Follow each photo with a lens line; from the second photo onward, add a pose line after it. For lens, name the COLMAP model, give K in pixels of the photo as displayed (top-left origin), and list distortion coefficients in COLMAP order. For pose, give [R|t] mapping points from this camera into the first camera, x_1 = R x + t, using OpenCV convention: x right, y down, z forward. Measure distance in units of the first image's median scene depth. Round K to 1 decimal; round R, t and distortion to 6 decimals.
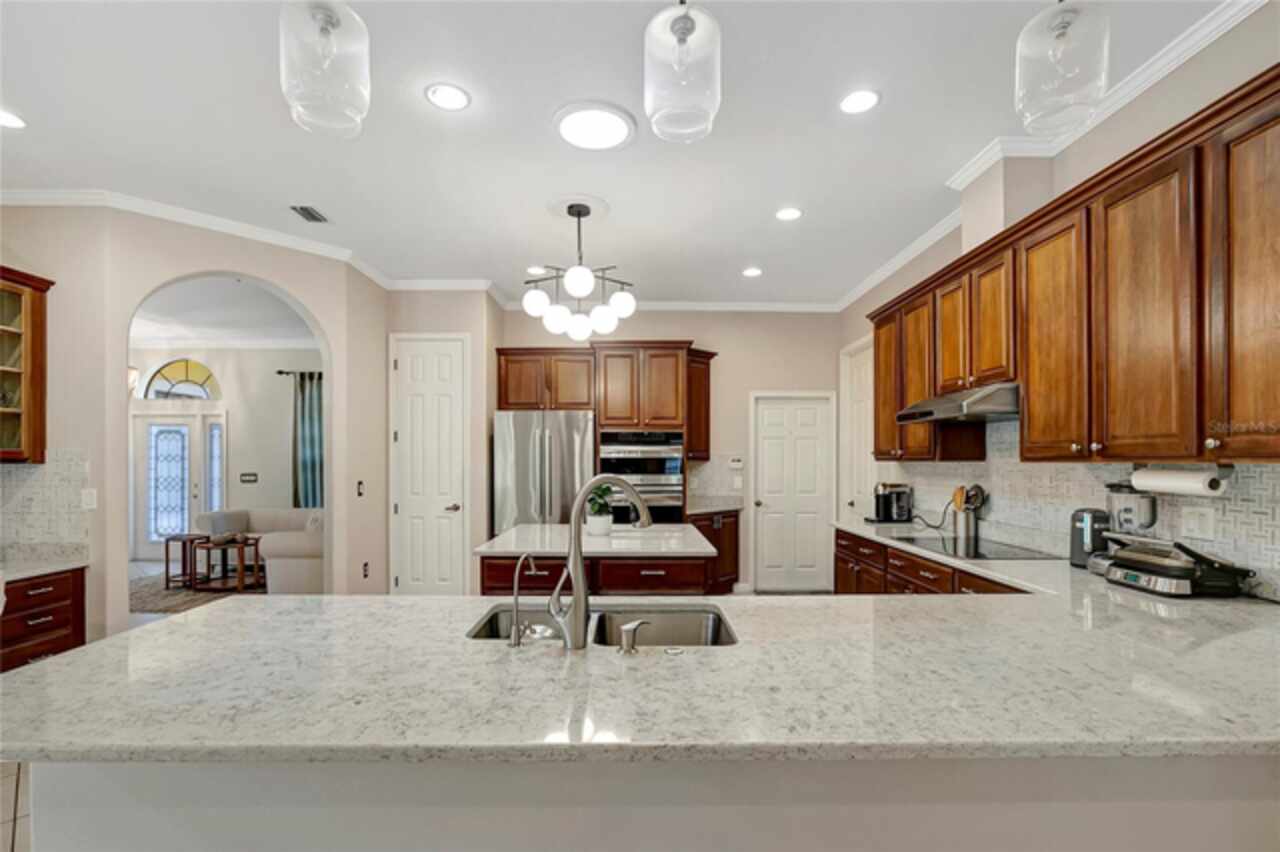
lens RADIAL K [[599.4, 0, 637.9], [0, 599.4, 459.9], [0, 0, 1]] dist [-0.001820, -0.000025]
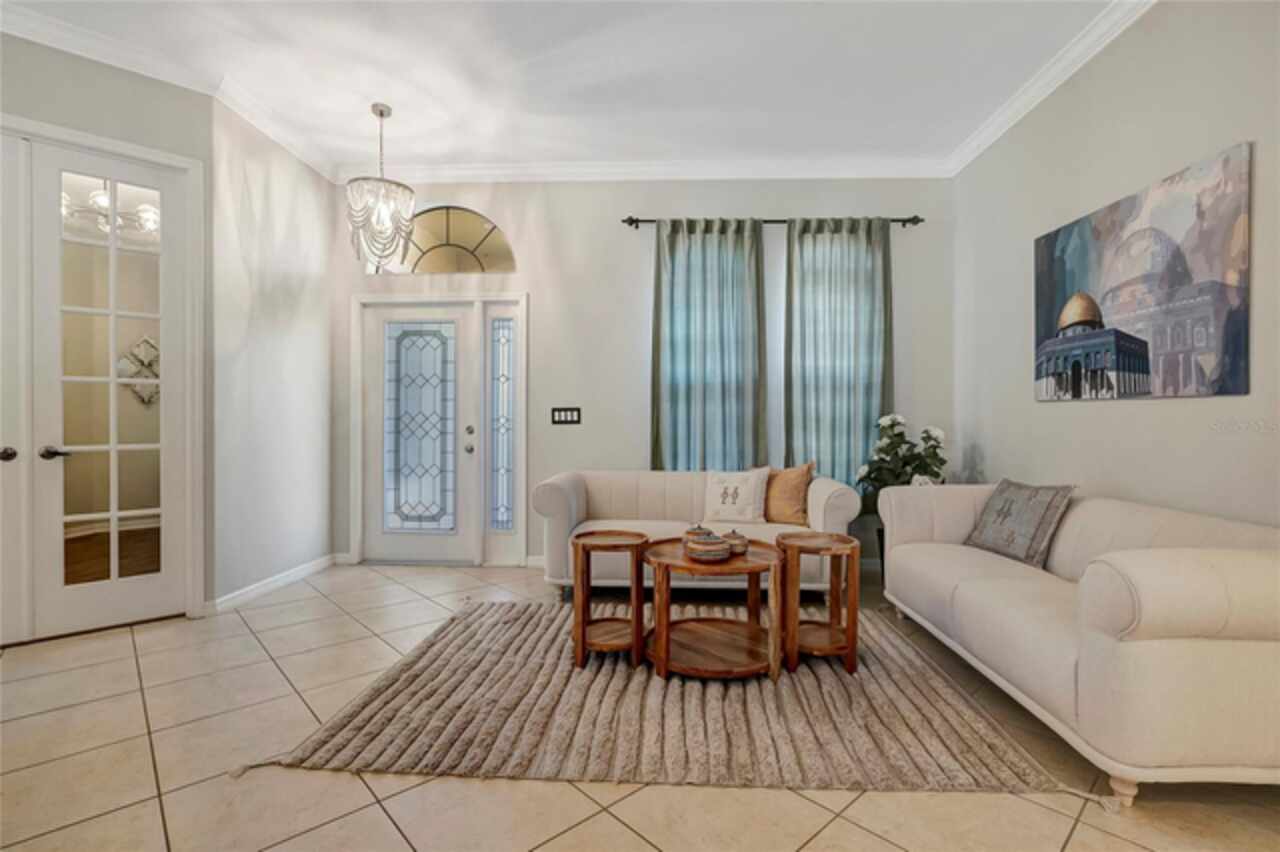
lens RADIAL K [[607.0, 0, 636.5], [0, 607.0, 422.9], [0, 0, 1]] dist [-0.023014, 0.013977]
pose [[0.999390, 0.004053, -0.034674, -0.562833], [-0.004025, 0.999992, 0.000889, 0.035808], [0.034677, -0.000749, 0.999398, 0.443004]]
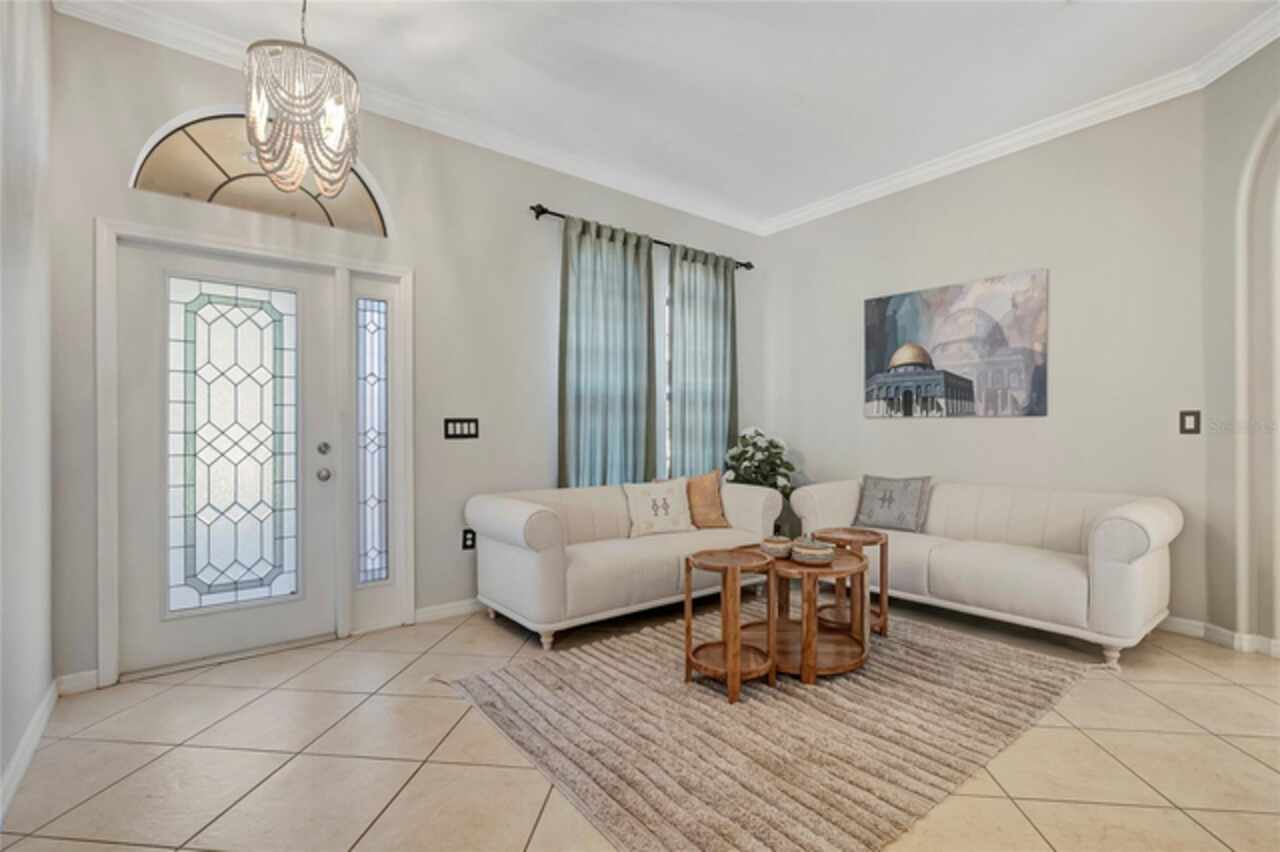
lens RADIAL K [[592.5, 0, 657.5], [0, 592.5, 433.0], [0, 0, 1]] dist [-0.009223, 0.000609]
pose [[0.769830, -0.002171, 0.638246, -0.816423], [0.004275, 0.999989, -0.001755, 0.034976], [-0.638235, 0.004080, 0.769831, 0.561727]]
